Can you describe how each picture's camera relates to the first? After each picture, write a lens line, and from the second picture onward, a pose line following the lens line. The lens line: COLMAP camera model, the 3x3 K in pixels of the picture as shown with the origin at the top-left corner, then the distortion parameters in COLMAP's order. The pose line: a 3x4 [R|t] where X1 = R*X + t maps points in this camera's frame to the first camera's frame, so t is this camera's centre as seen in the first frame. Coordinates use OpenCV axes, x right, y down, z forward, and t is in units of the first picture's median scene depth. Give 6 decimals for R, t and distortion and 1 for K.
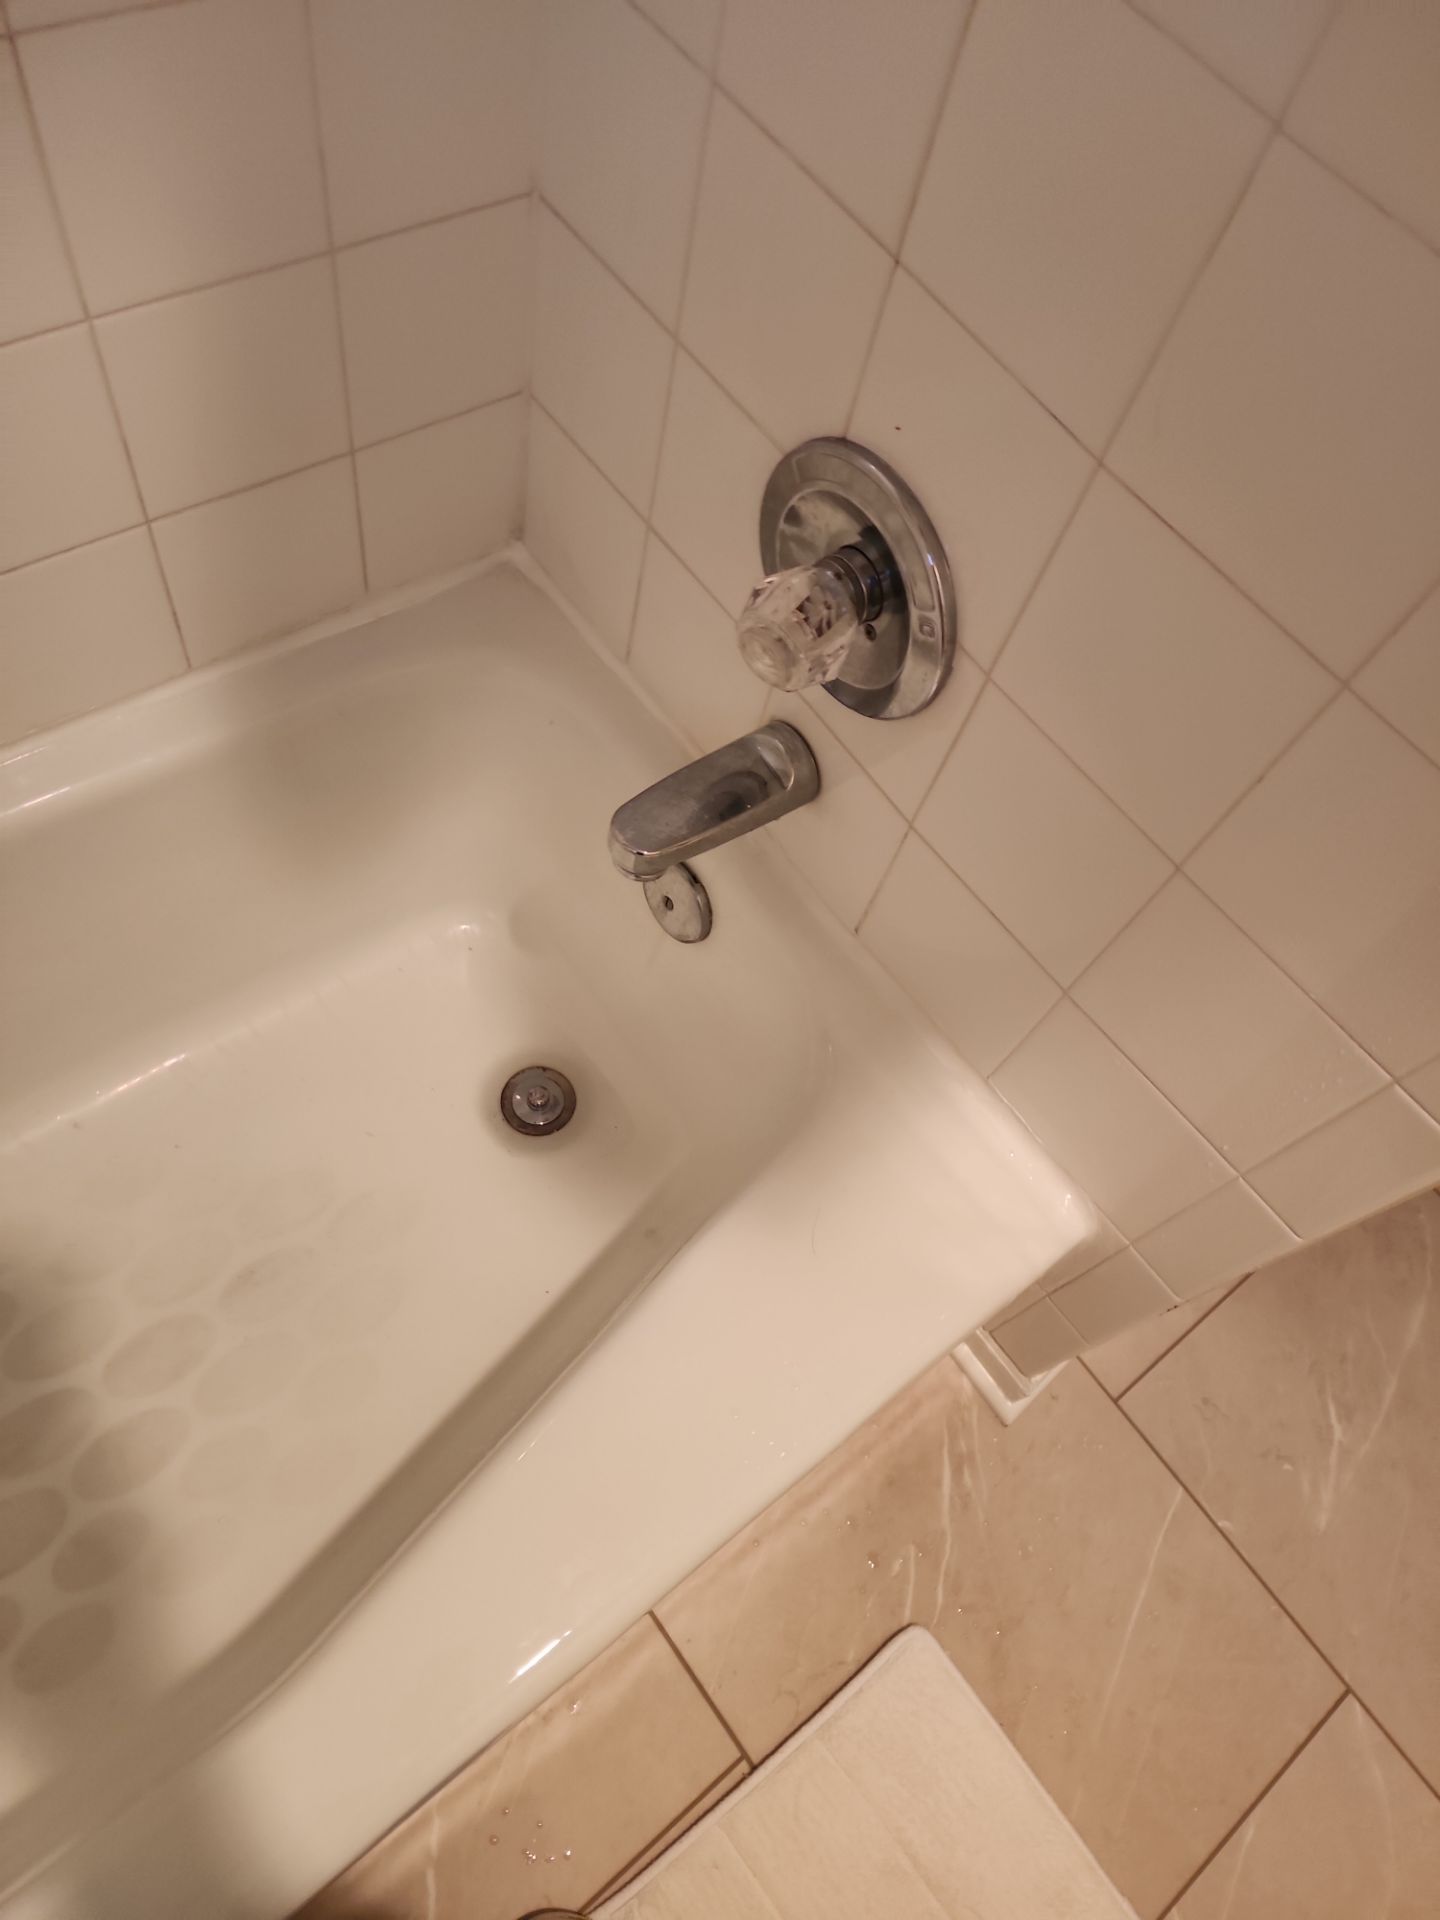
lens RADIAL K [[1230.2, 0, 670.6], [0, 1230.2, 959.4], [0, 0, 1]] dist [0.068409, -0.066475]
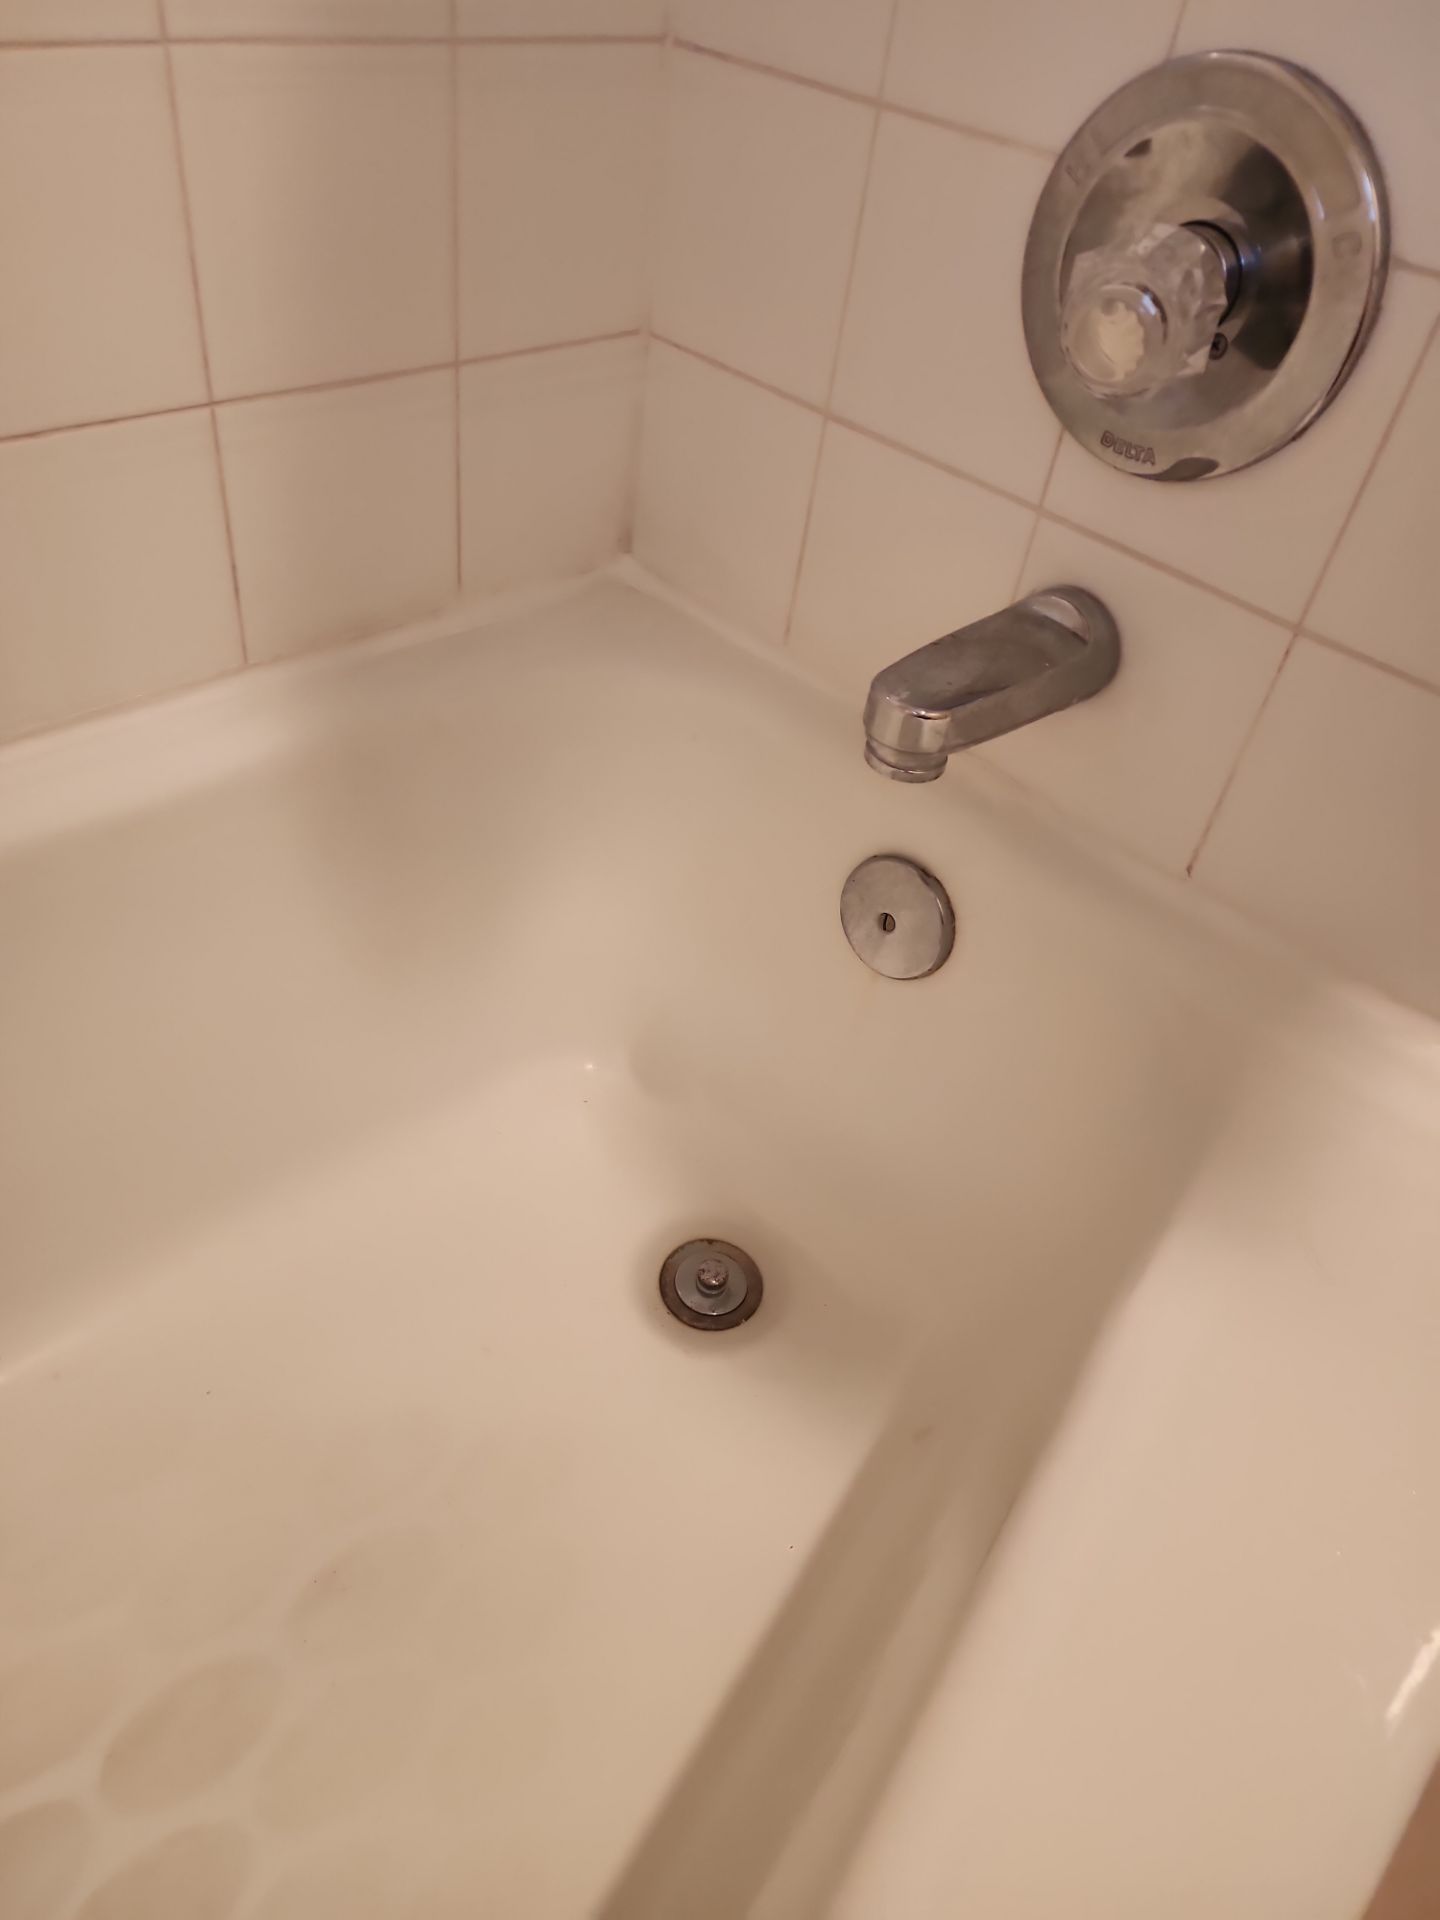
lens RADIAL K [[1230.2, 0, 670.6], [0, 1230.2, 959.4], [0, 0, 1]] dist [0.068409, -0.066475]
pose [[0.990992, -0.116066, 0.066816, -0.189038], [0.131846, 0.933067, -0.334668, 0.212508], [-0.023500, 0.340462, 0.939964, 0.319318]]
